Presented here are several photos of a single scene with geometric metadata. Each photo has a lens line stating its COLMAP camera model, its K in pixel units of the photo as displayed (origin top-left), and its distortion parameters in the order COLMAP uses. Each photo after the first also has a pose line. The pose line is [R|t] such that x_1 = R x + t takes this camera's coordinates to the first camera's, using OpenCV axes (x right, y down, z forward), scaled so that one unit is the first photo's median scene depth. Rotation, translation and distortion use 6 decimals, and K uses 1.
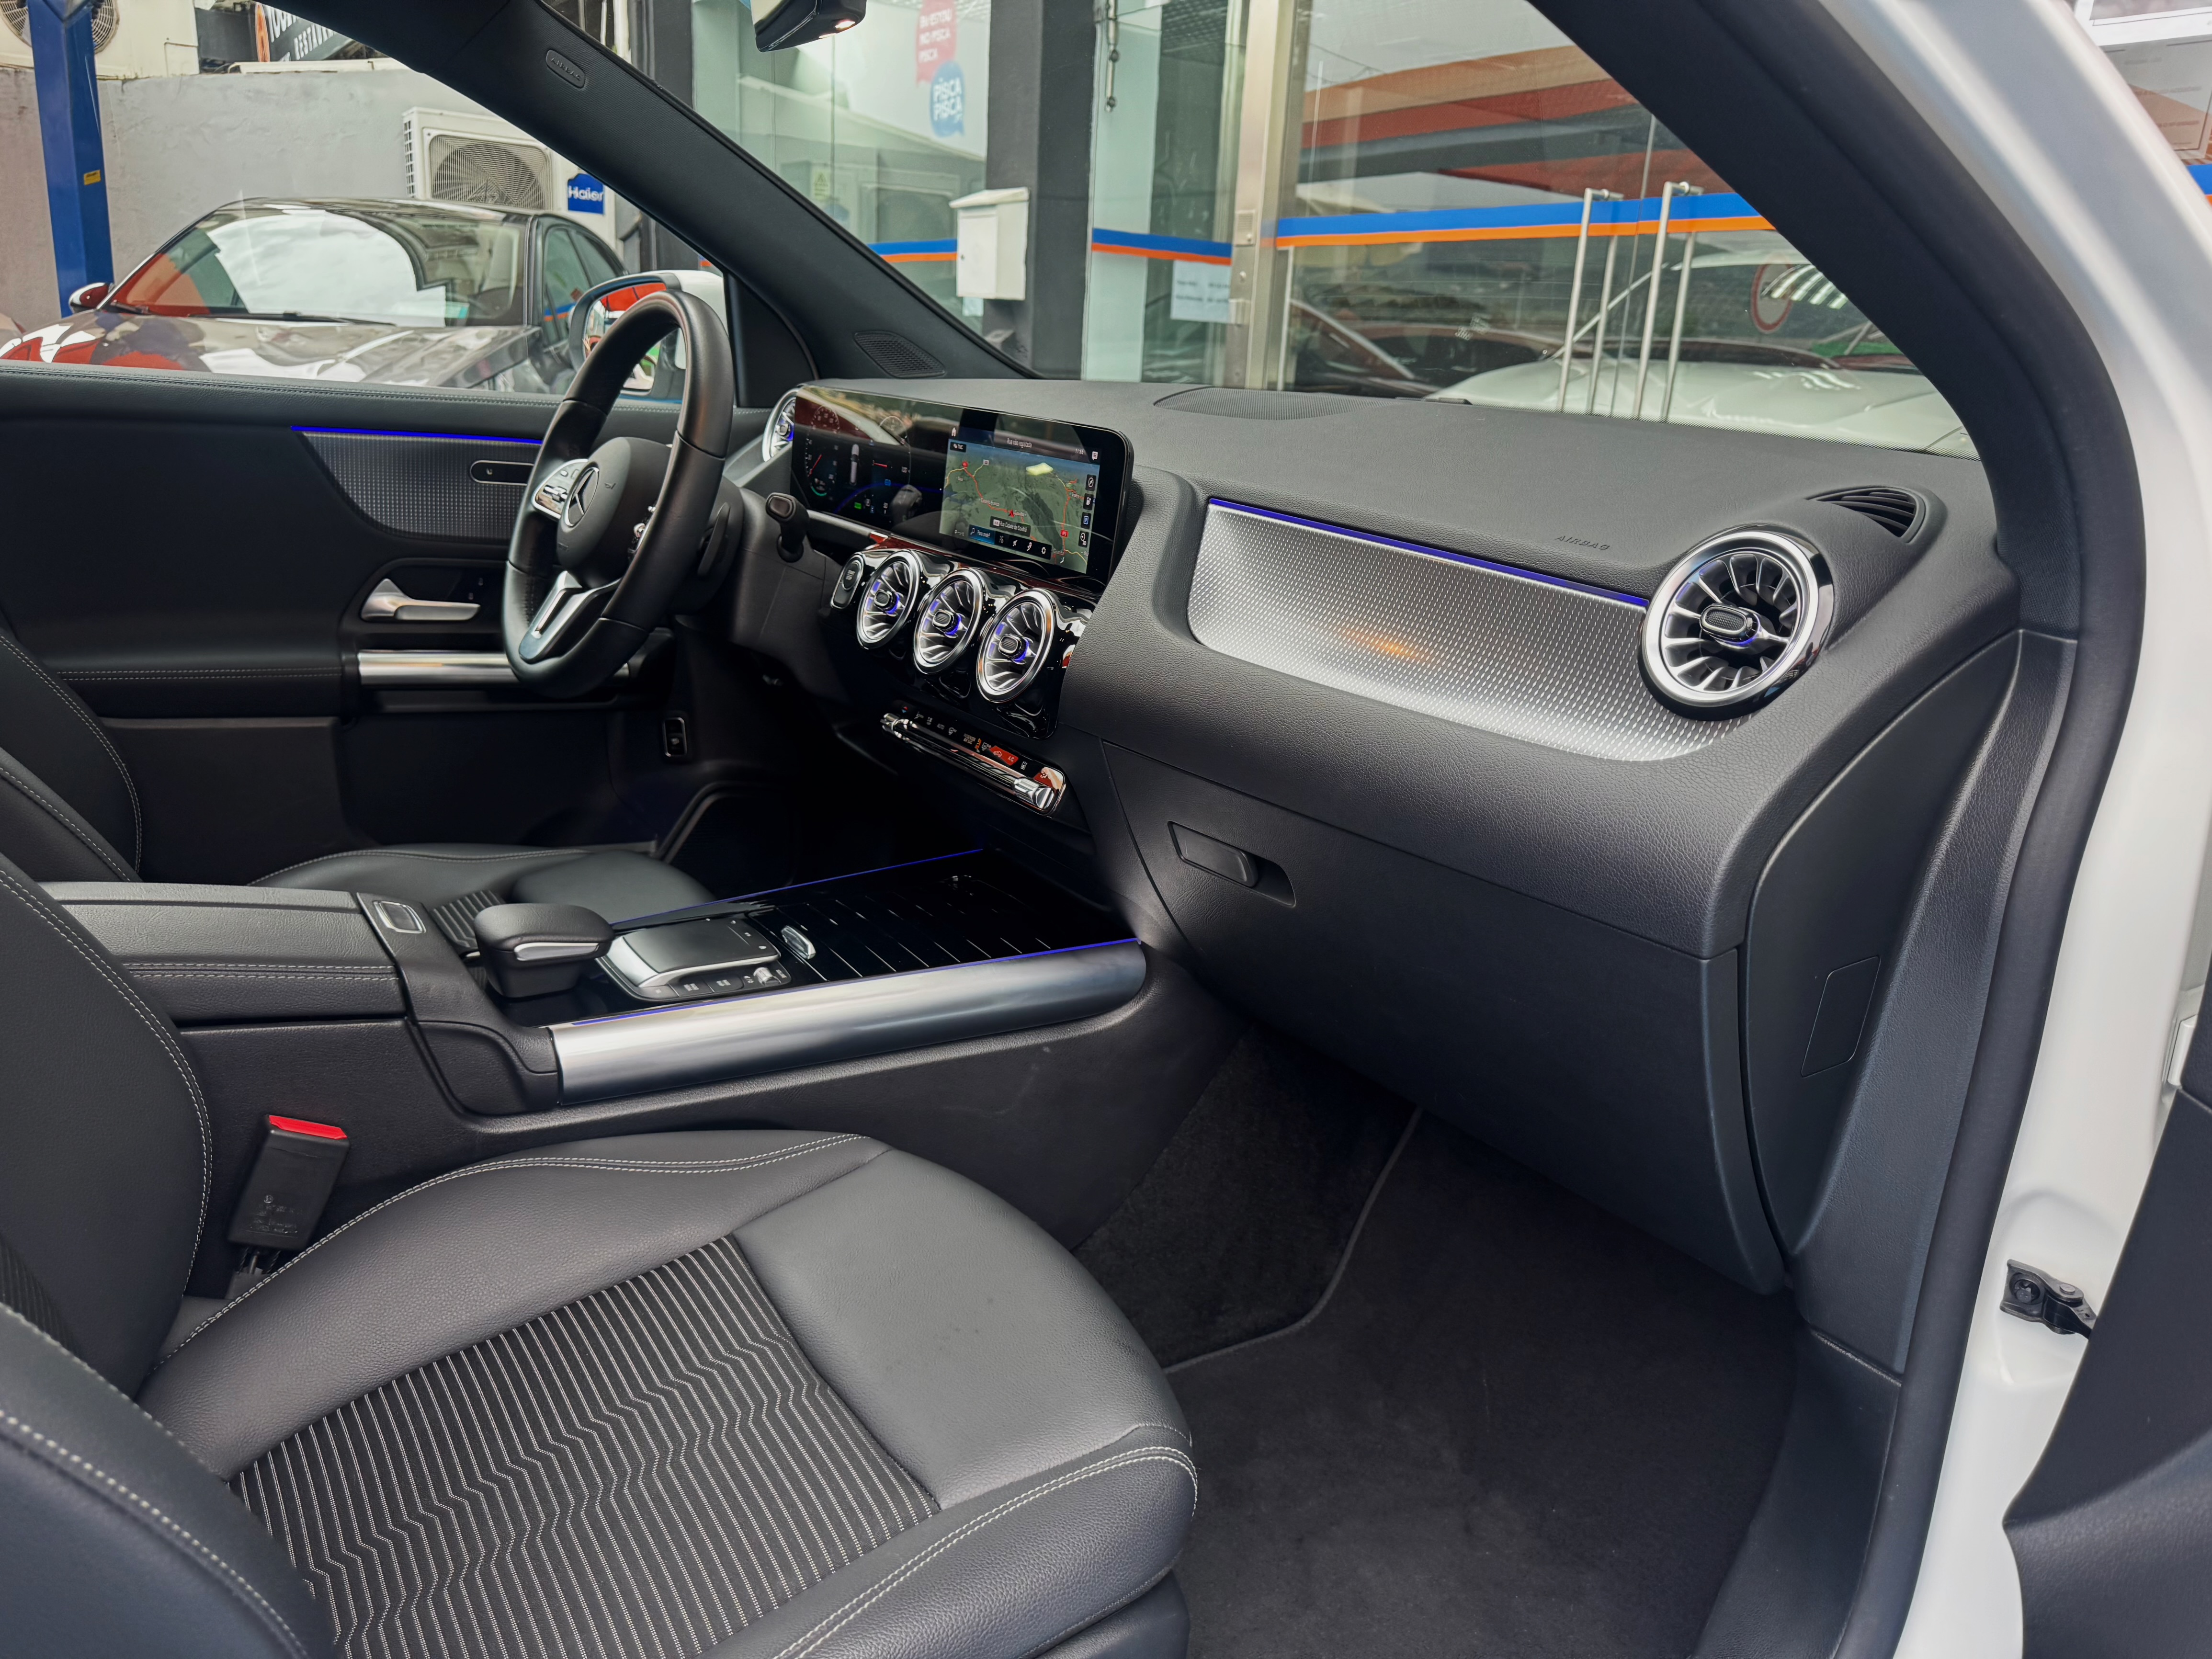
lens RADIAL K [[1555.5, 0, 1119.8], [0, 1555.5, 838.1], [0, 0, 1]] dist [0.042186, -0.061287]
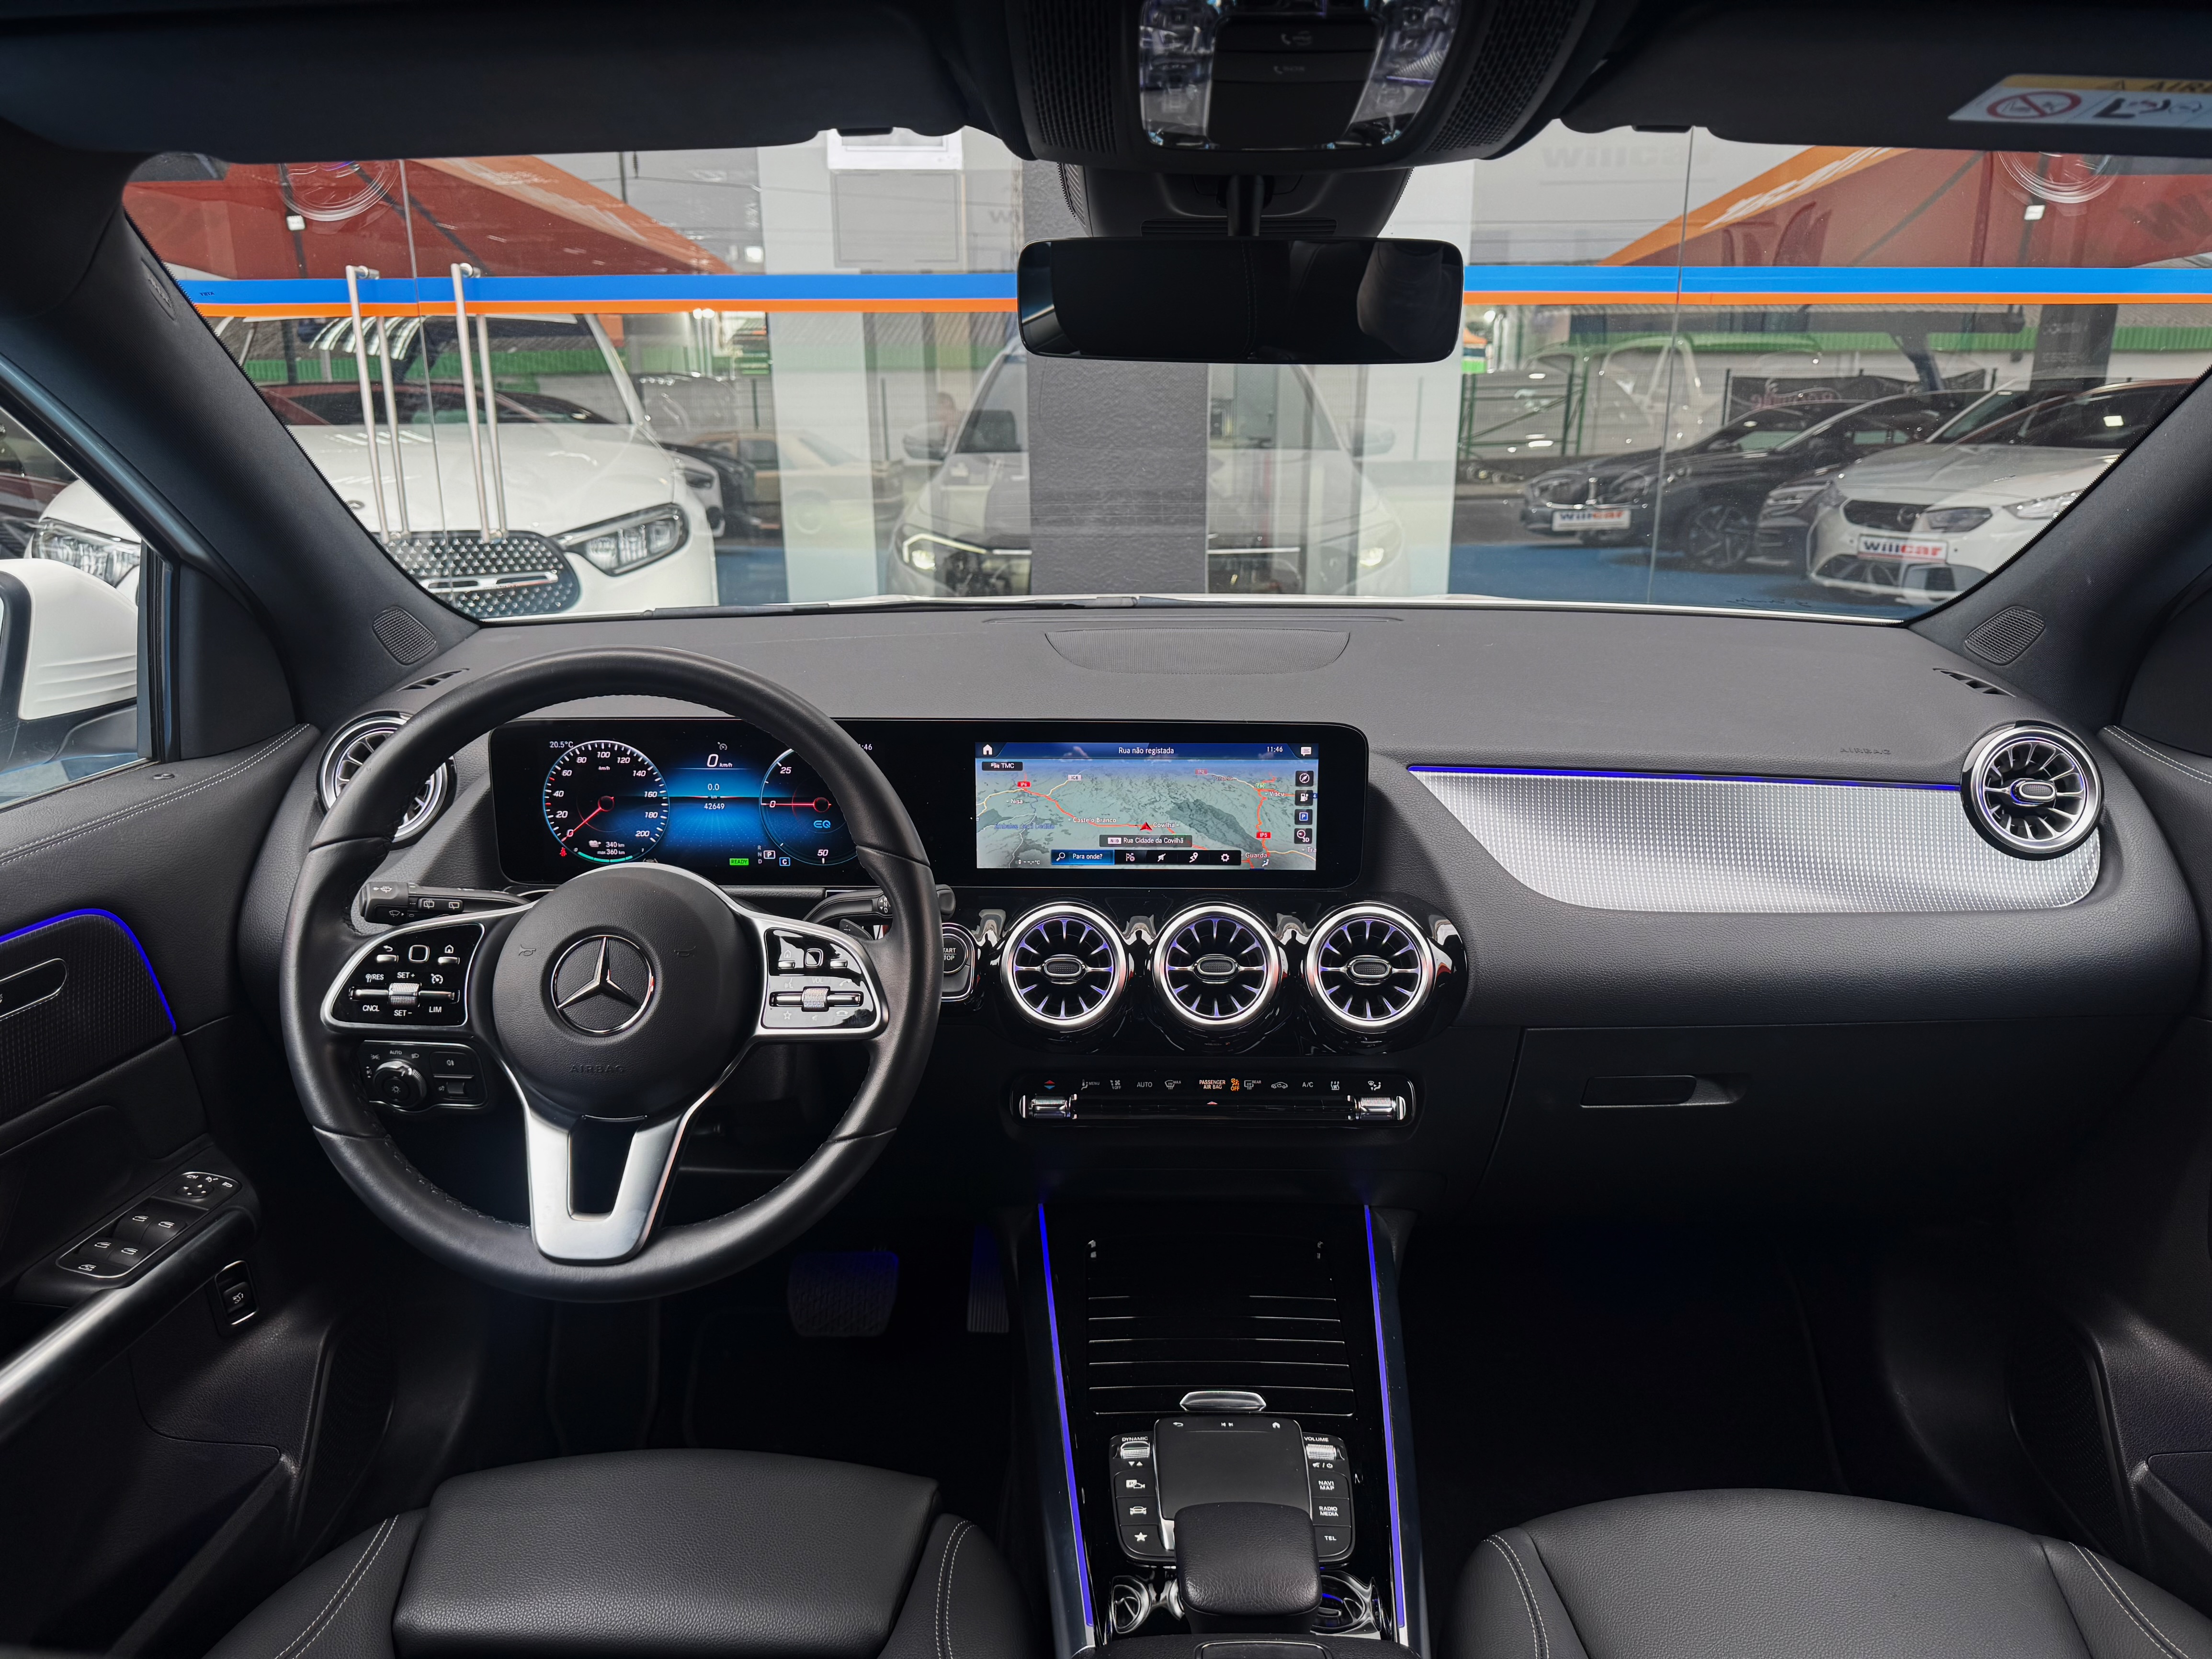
lens RADIAL K [[1555.5, 0, 1123.4], [0, 1555.5, 837.5], [0, 0, 1]] dist [0.042186, -0.061287]
pose [[0.559106, -0.249285, 0.790732, -0.787680], [0.278761, 0.954726, 0.103881, -0.302377], [-0.780828, 0.162345, 0.603284, 0.486442]]
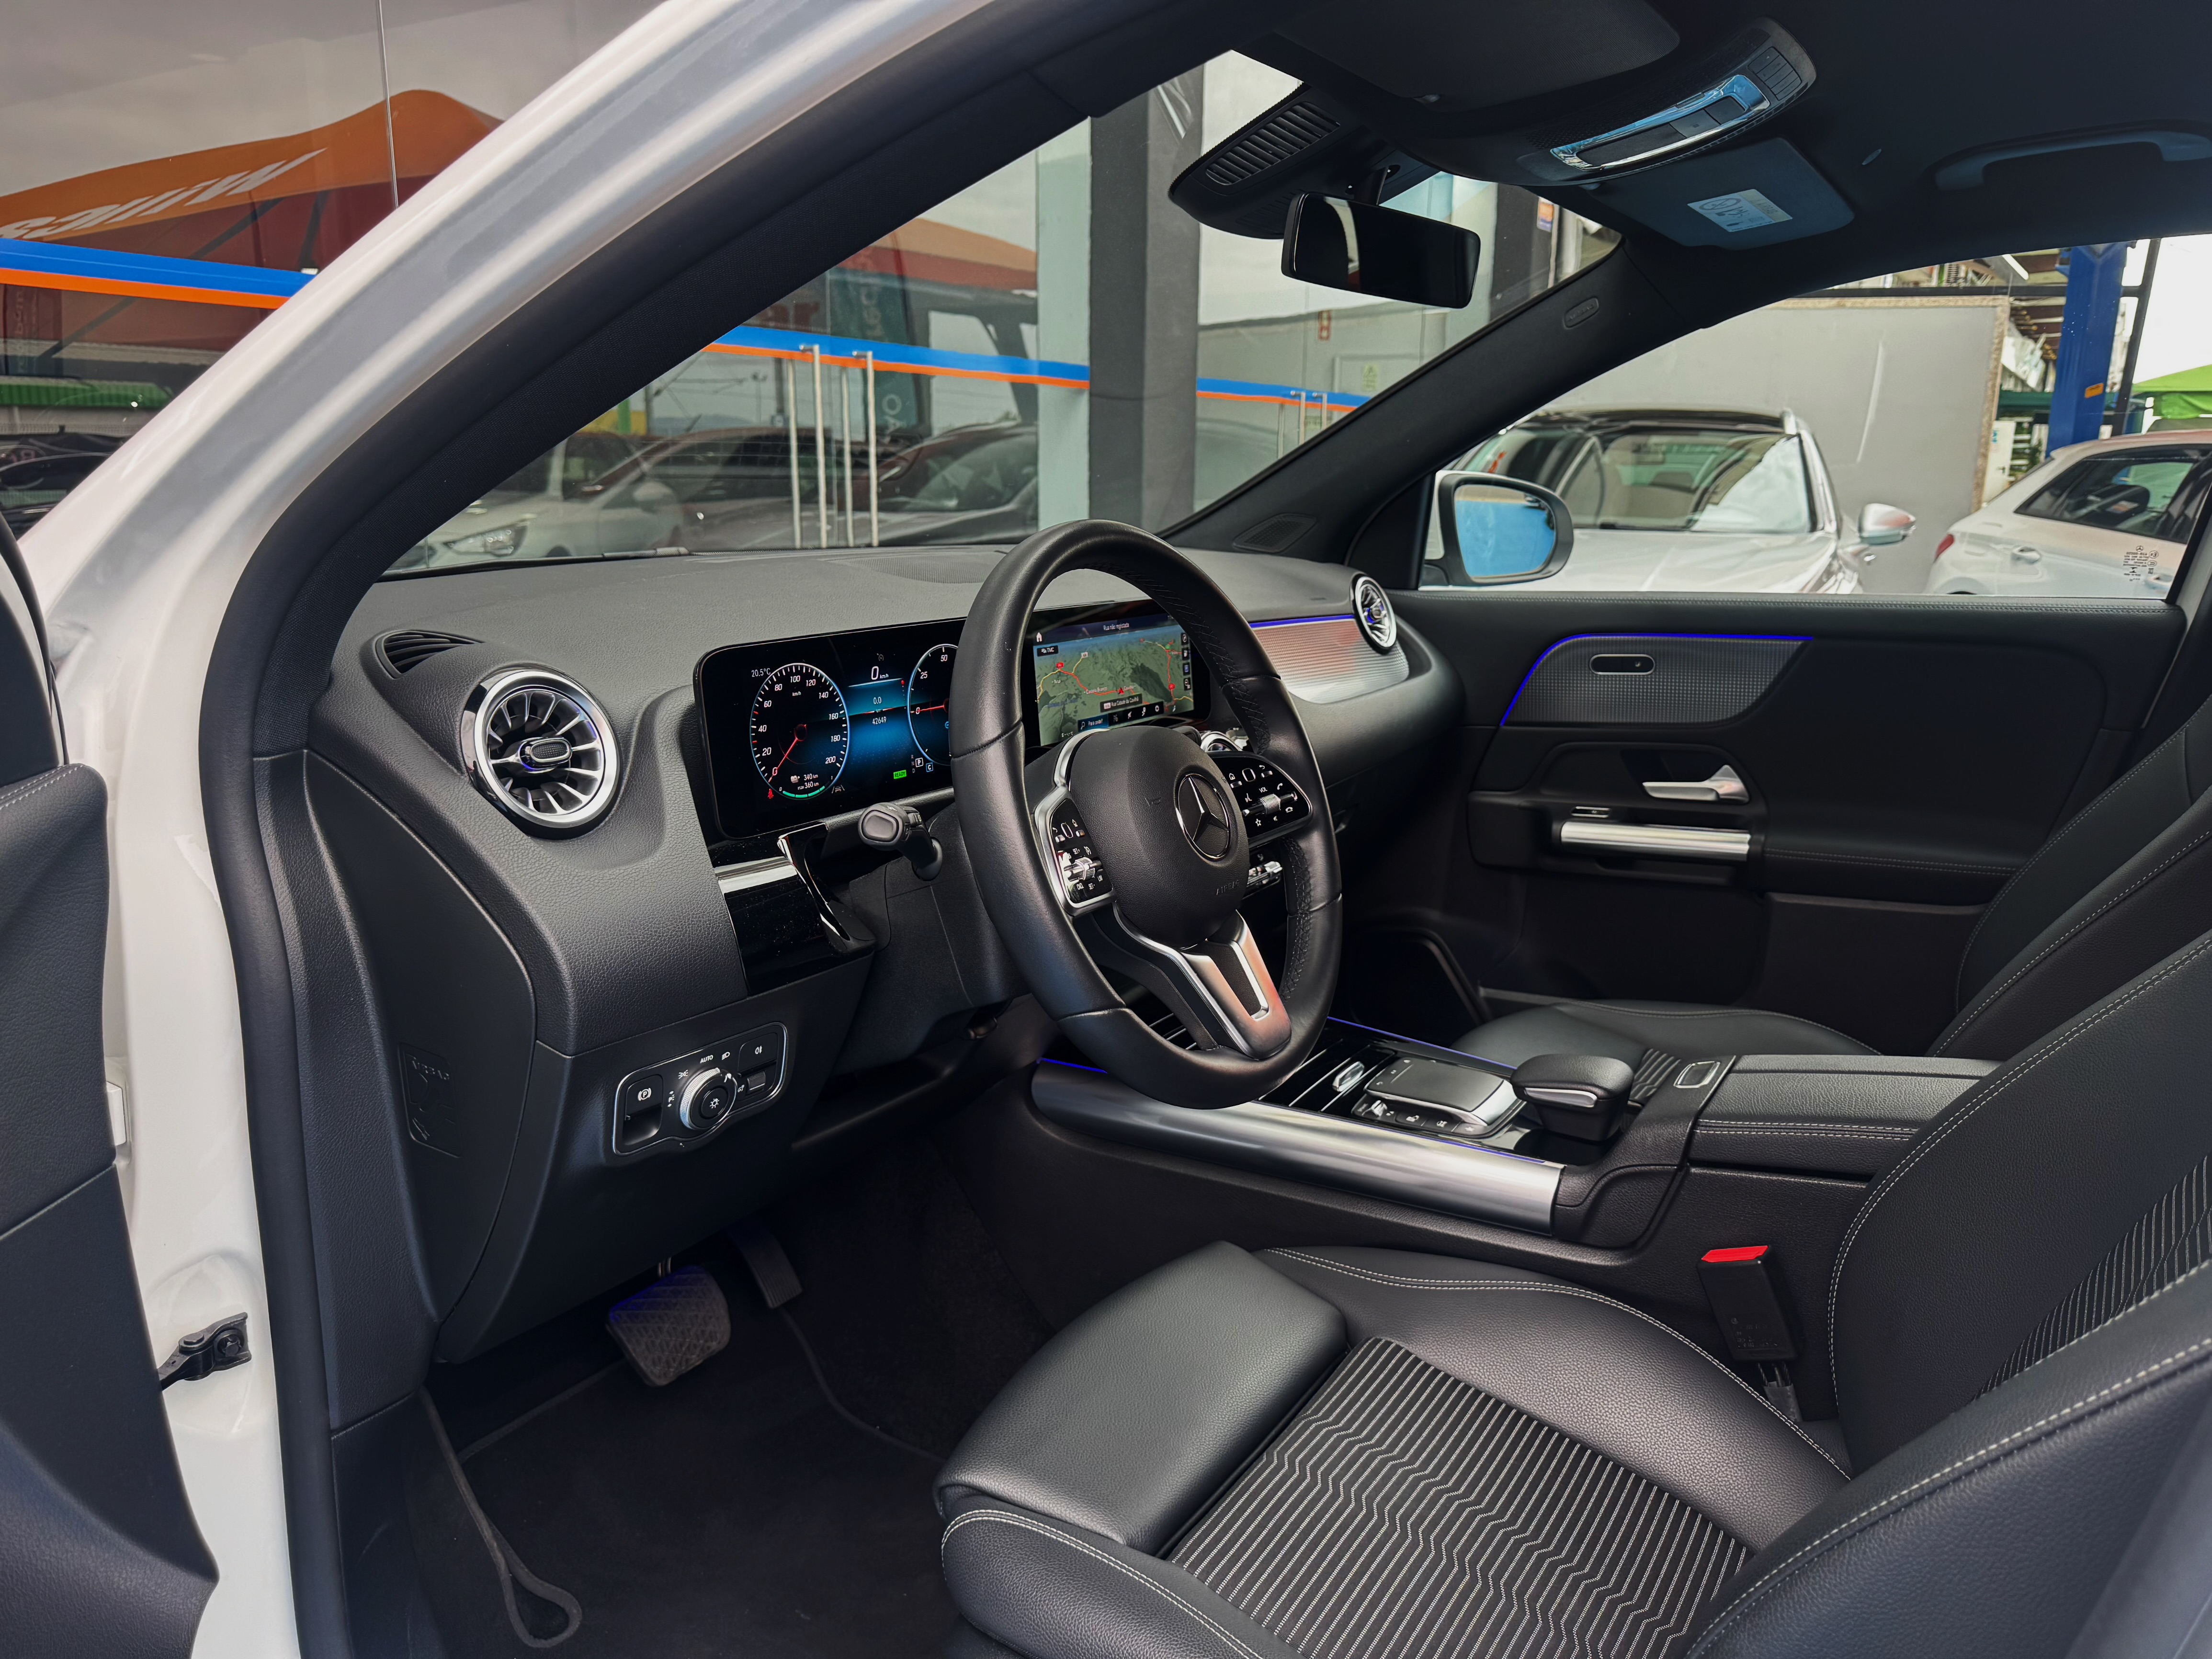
lens RADIAL K [[1555.5, 0, 1108.8], [0, 1555.5, 809.2], [0, 0, 1]] dist [0.042186, -0.061287]
pose [[-0.402826, -0.237246, 0.883994, -1.033598], [0.259215, 0.896708, 0.358780, -0.524997], [-0.877803, 0.373671, -0.299720, 1.373991]]
